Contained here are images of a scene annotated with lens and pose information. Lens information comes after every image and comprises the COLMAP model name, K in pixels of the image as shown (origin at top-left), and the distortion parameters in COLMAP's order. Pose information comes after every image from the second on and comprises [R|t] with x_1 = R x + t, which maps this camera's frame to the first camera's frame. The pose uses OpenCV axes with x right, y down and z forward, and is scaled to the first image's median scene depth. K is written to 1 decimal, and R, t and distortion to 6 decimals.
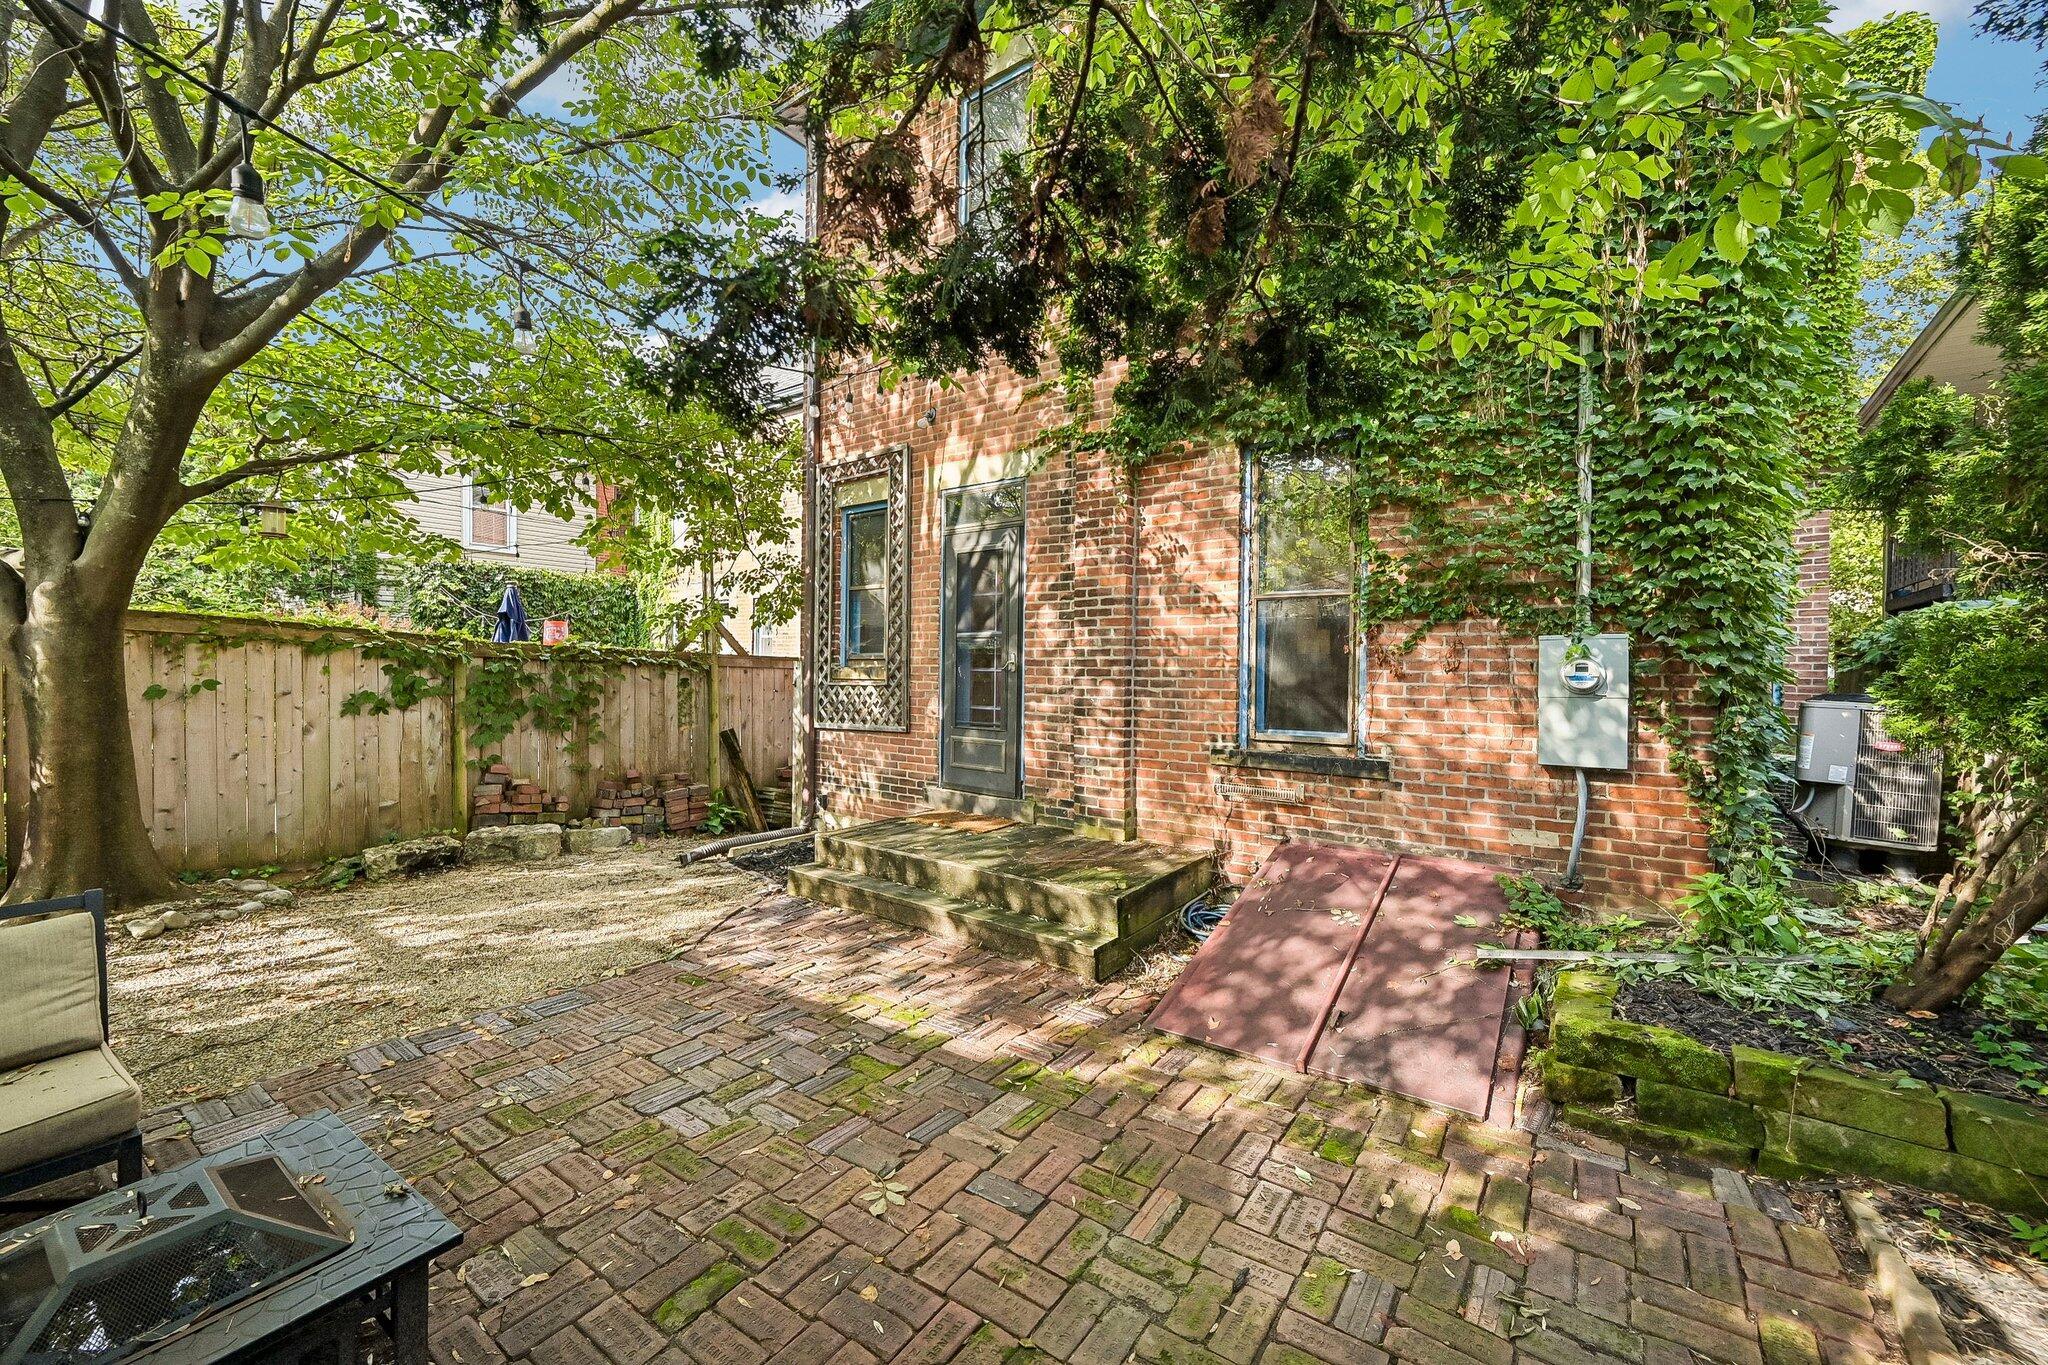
lens RADIAL K [[779.7, 0, 1017.9], [0, 779.7, 674.0], [0, 0, 1]] dist [0.000205, 0.000047]
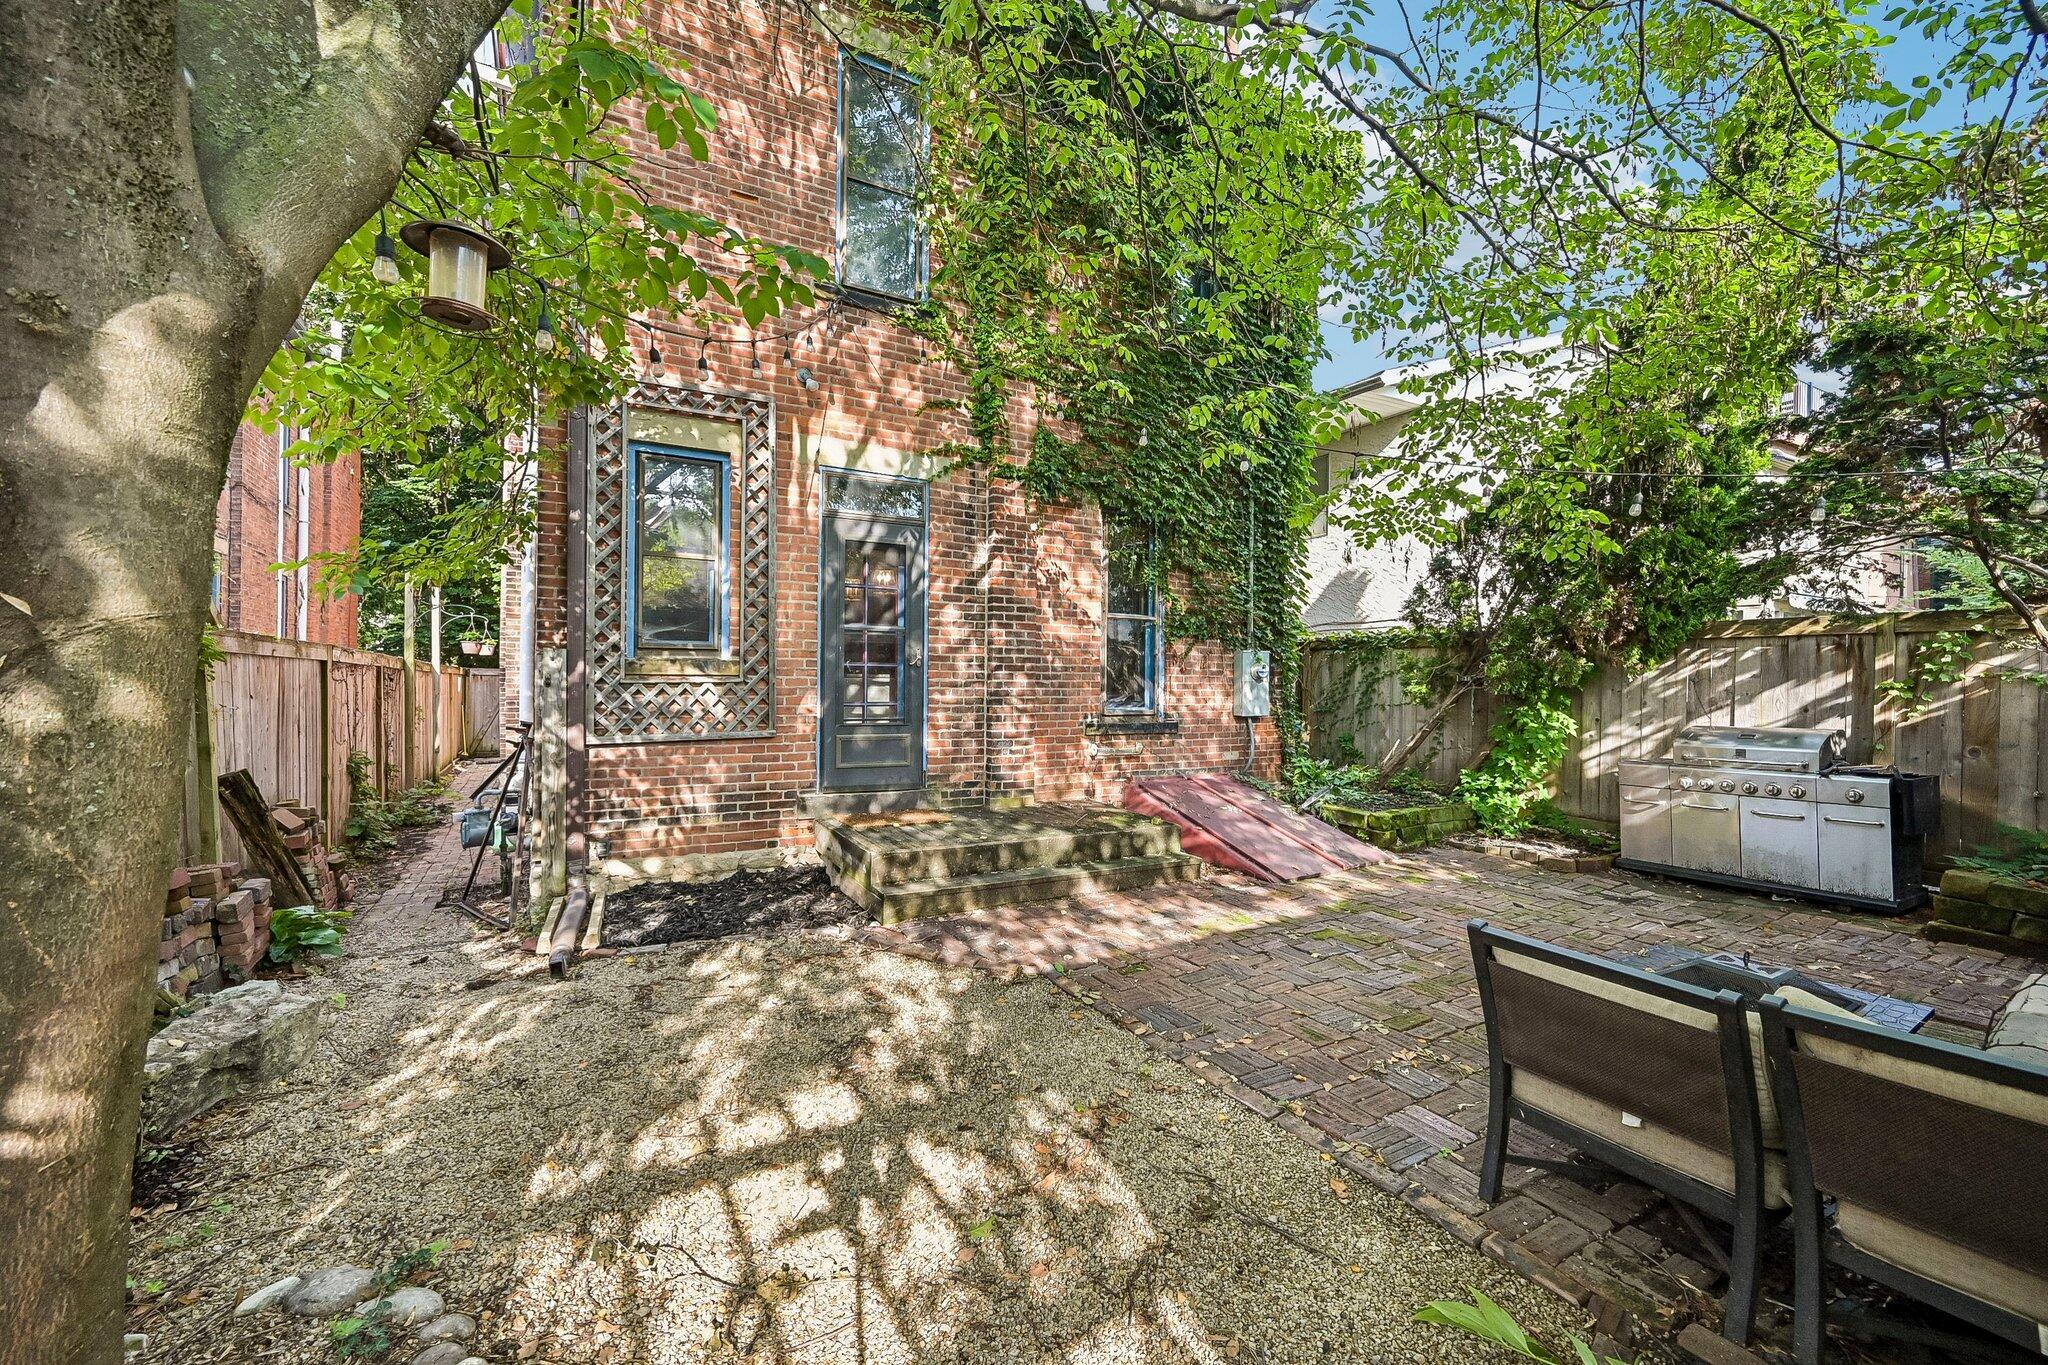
lens RADIAL K [[779.7, 0, 1017.9], [0, 779.7, 674.0], [0, 0, 1]] dist [0.000205, 0.000047]
pose [[0.440003, -0.007594, 0.897964, -0.968771], [-0.007006, 0.999905, 0.011890, -0.006523], [-0.897969, -0.011523, 0.439908, 0.470289]]
